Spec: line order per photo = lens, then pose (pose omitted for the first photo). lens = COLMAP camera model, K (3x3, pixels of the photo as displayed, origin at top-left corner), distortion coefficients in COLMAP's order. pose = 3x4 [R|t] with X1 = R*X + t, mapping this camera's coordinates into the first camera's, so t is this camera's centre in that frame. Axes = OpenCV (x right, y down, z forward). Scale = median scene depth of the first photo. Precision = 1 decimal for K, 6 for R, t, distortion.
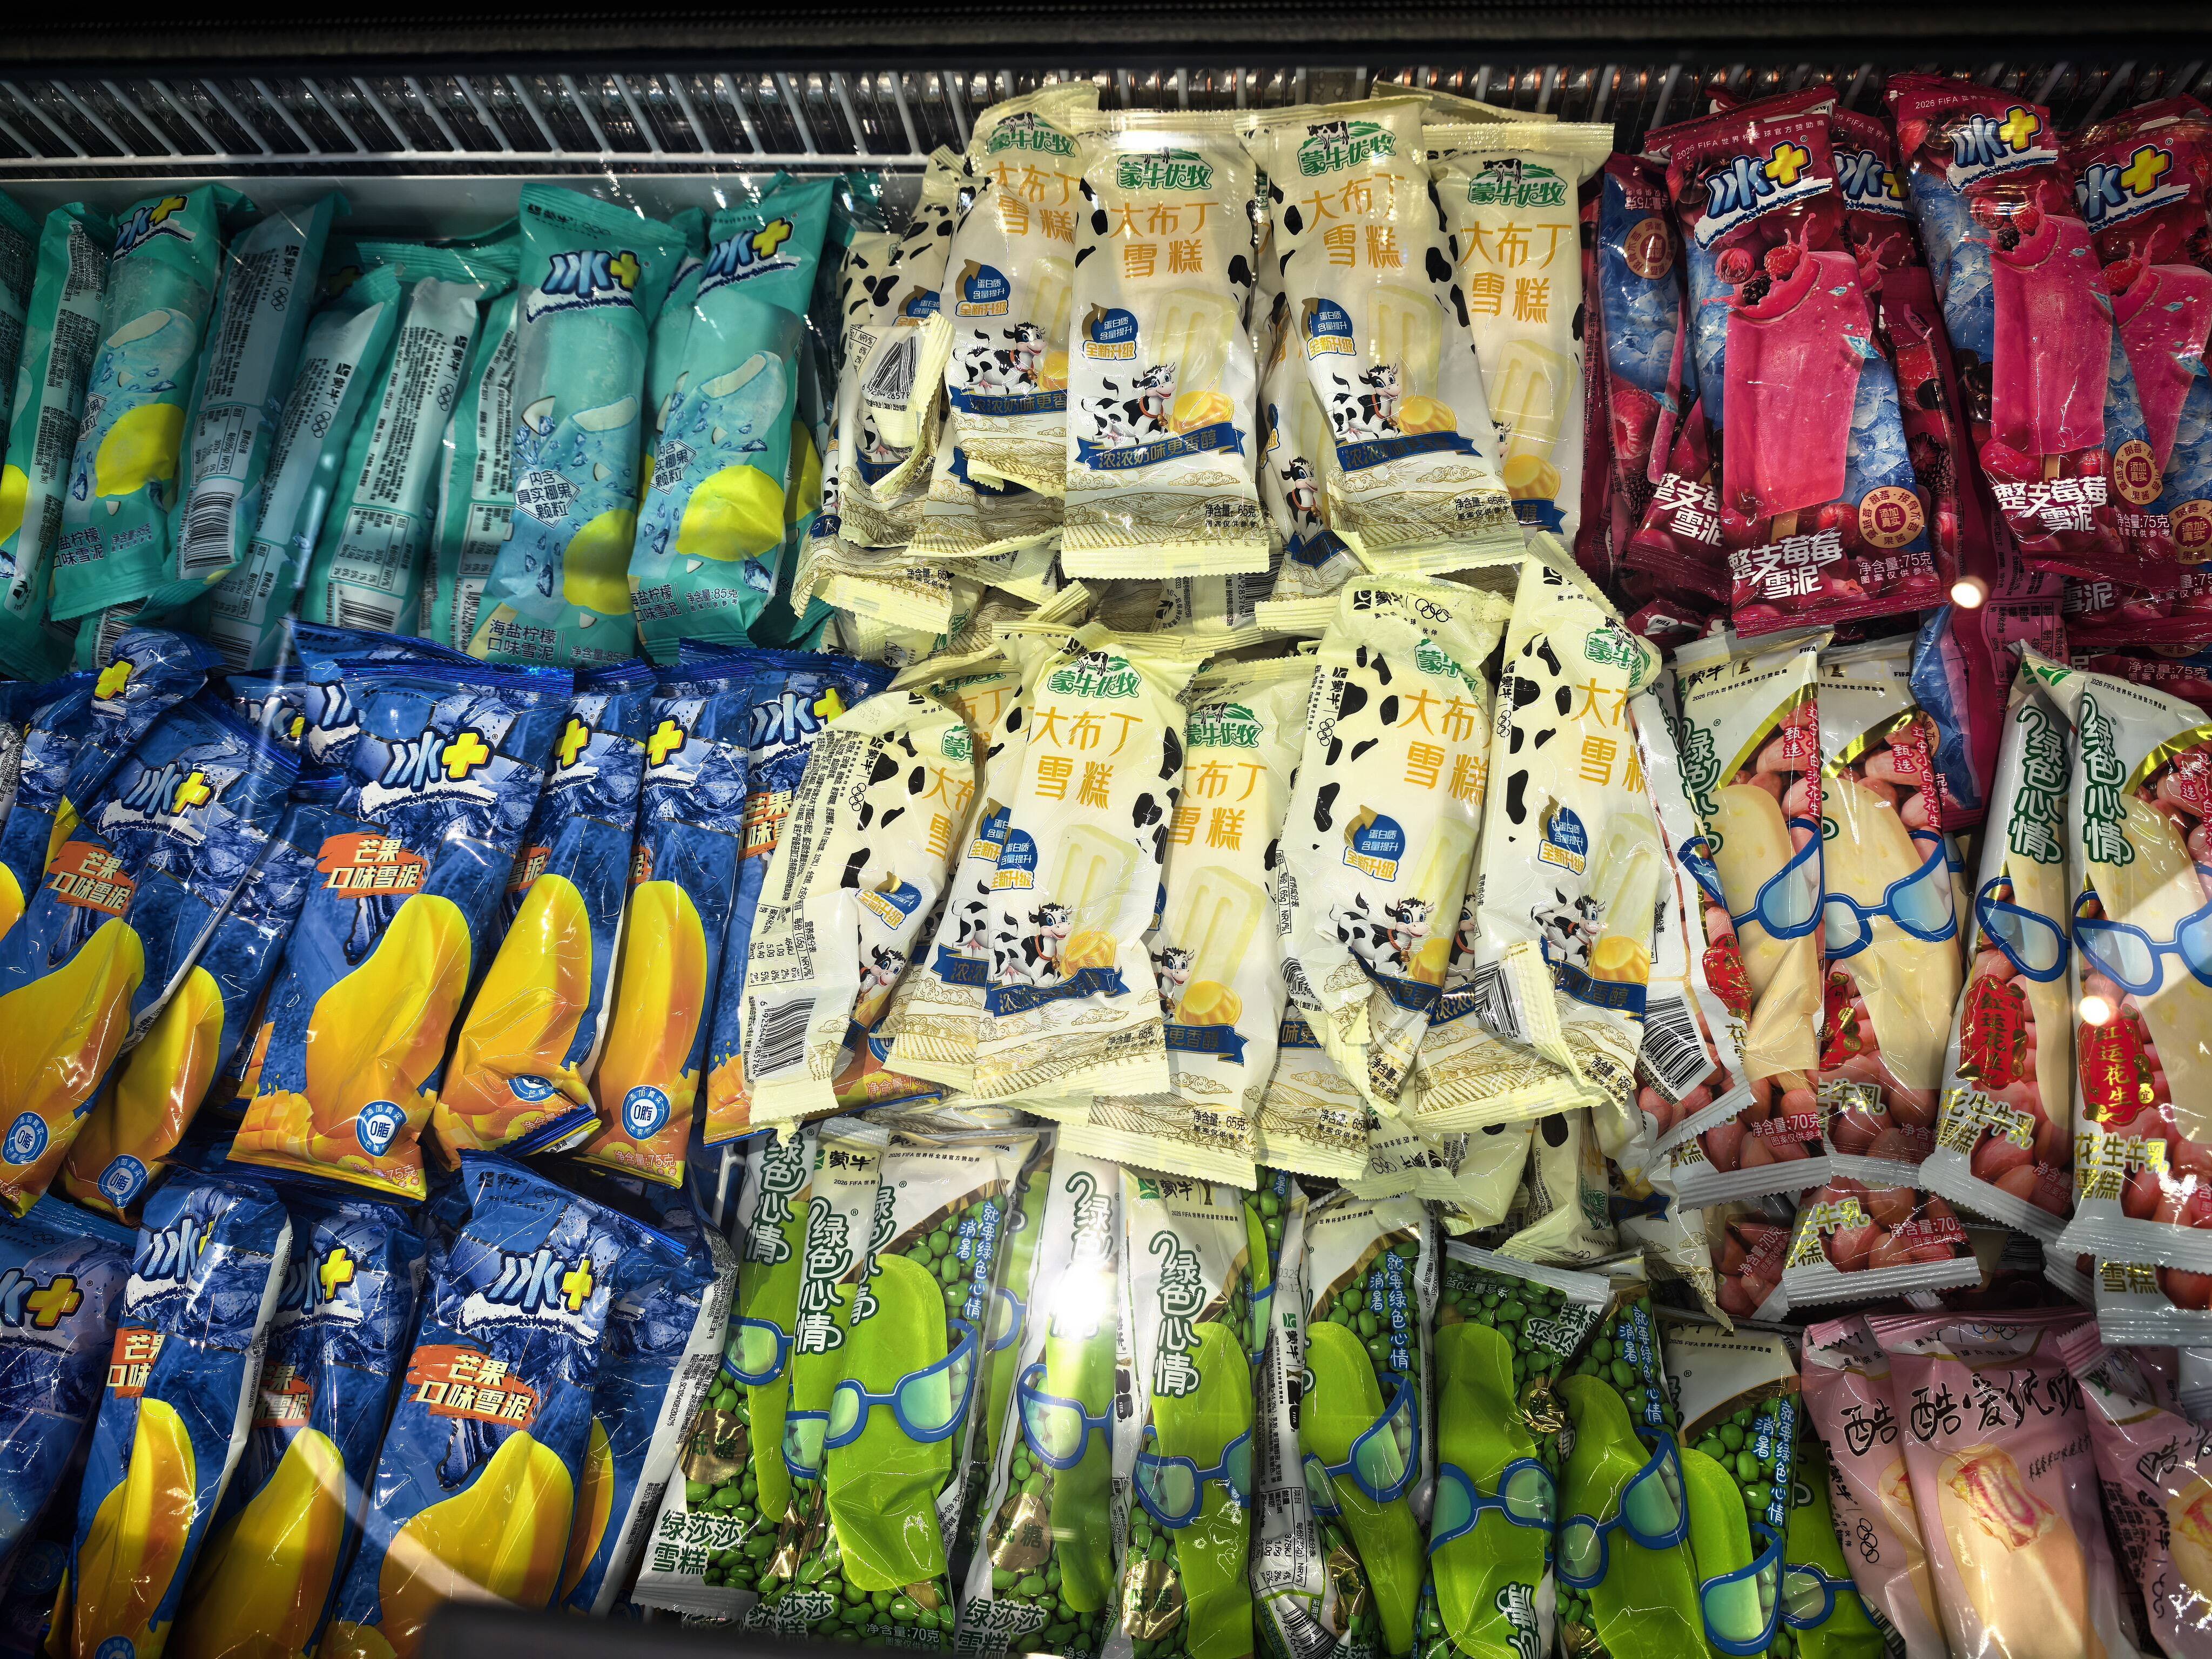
lens RADIAL K [[1603.8, 0, 1106.0], [0, 1603.8, 829.5], [0, 0, 1]] dist [0.021329, -0.056802]
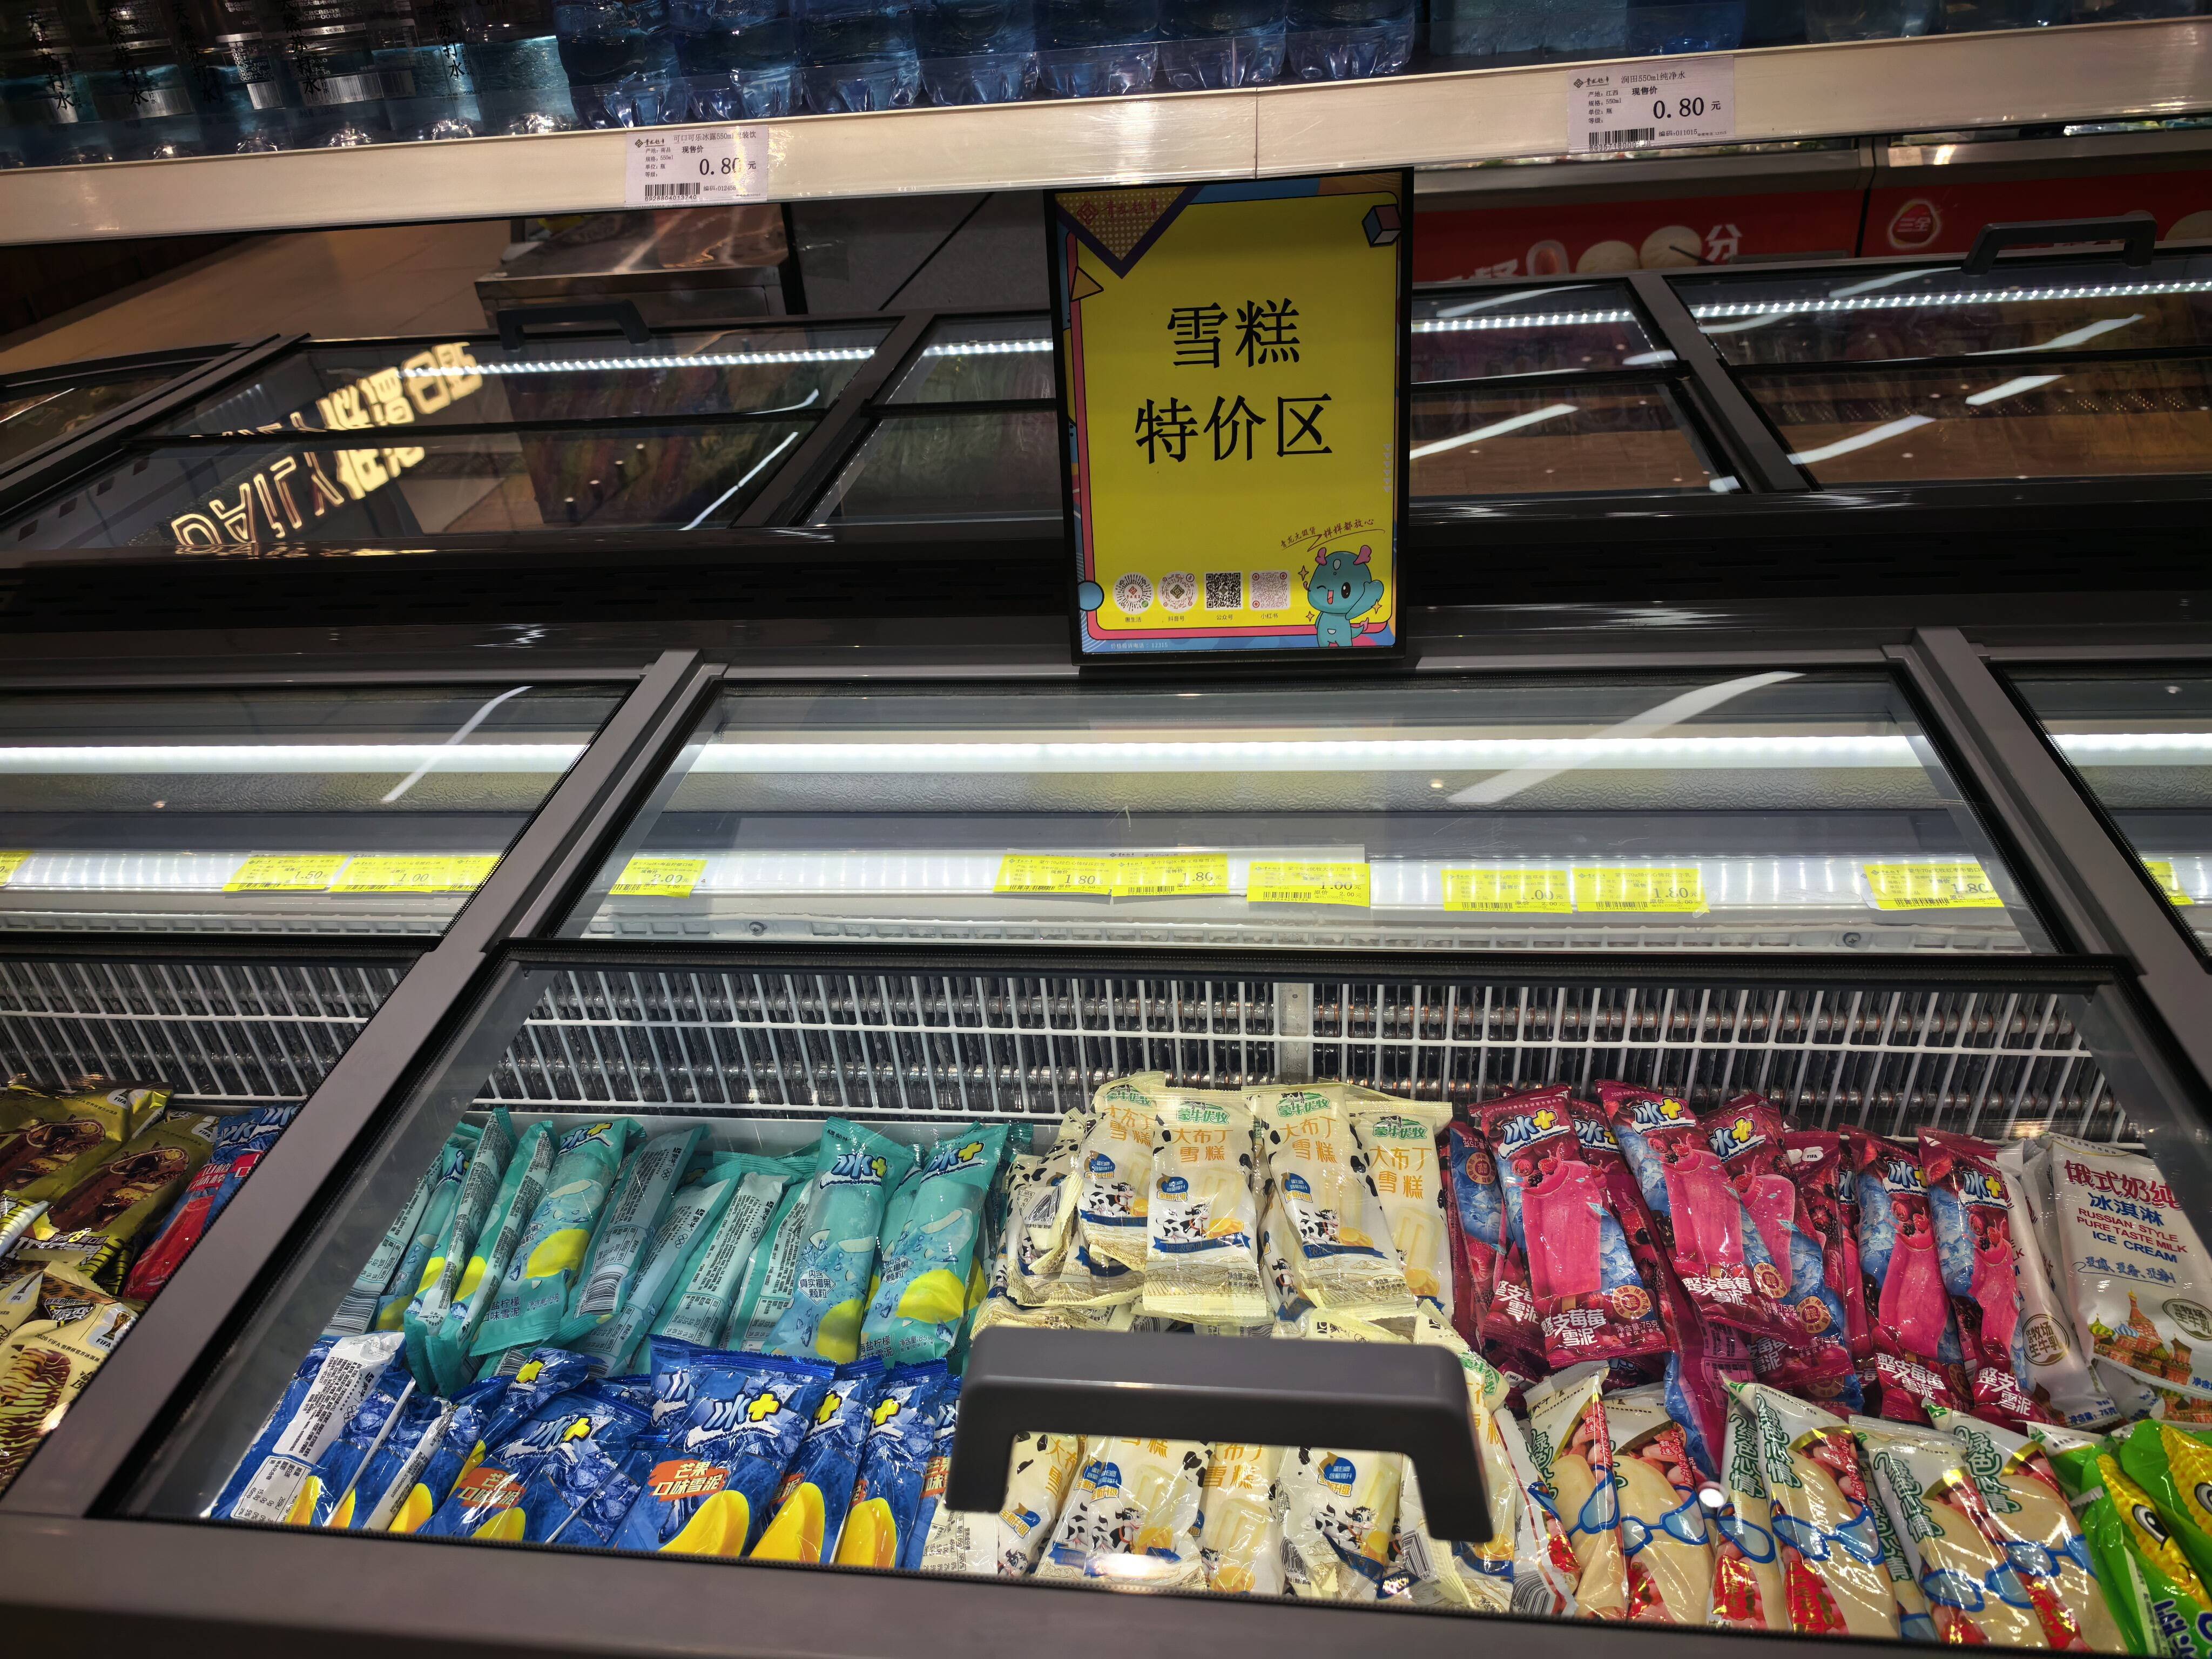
lens RADIAL K [[1603.8, 0, 1106.0], [0, 1603.8, 829.5], [0, 0, 1]] dist [0.021329, -0.056802]
pose [[0.998870, 0.044593, -0.016457, -0.057901], [-0.044521, 0.756429, -0.652558, 0.535984], [-0.016652, 0.652553, 0.757560, -0.576895]]
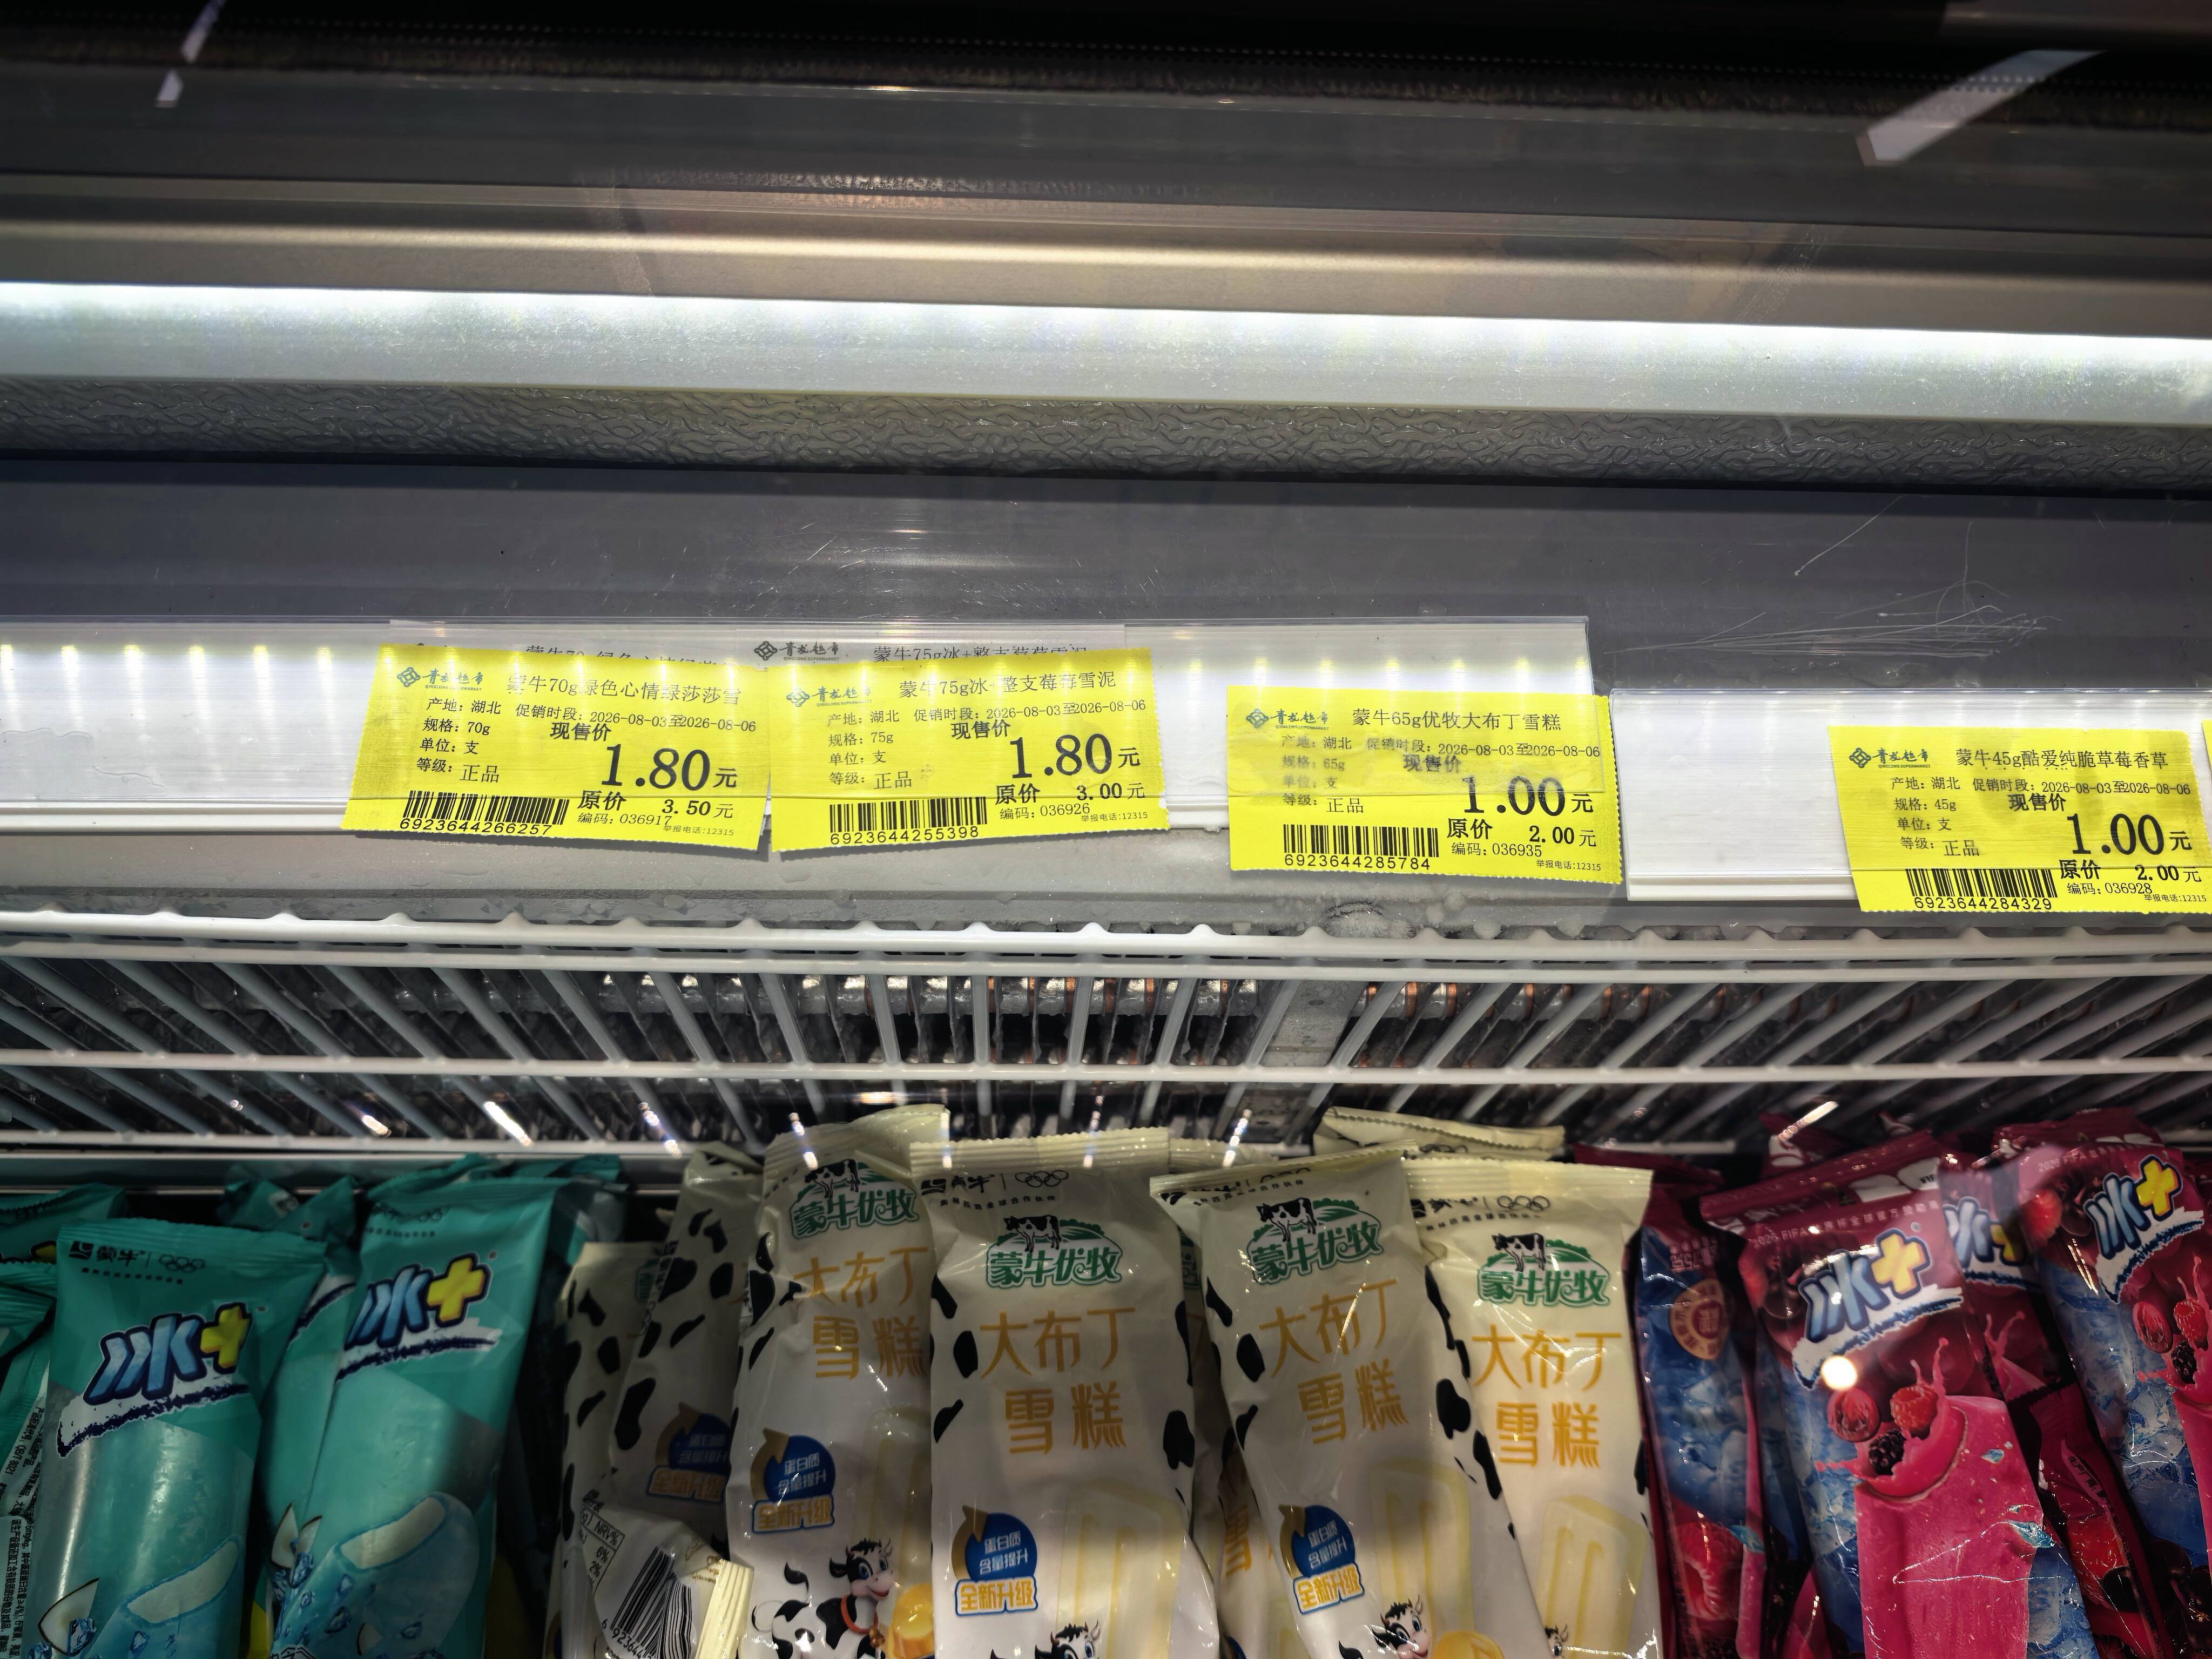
lens RADIAL K [[1650.8, 0, 1106.0], [0, 1650.8, 829.5], [0, 0, 1]] dist [-0.018364, -0.006205]
pose [[0.983750, -0.016790, 0.178758, -0.067717], [0.048376, 0.983584, -0.173844, -0.482139], [-0.172905, 0.179667, 0.968413, 0.281448]]
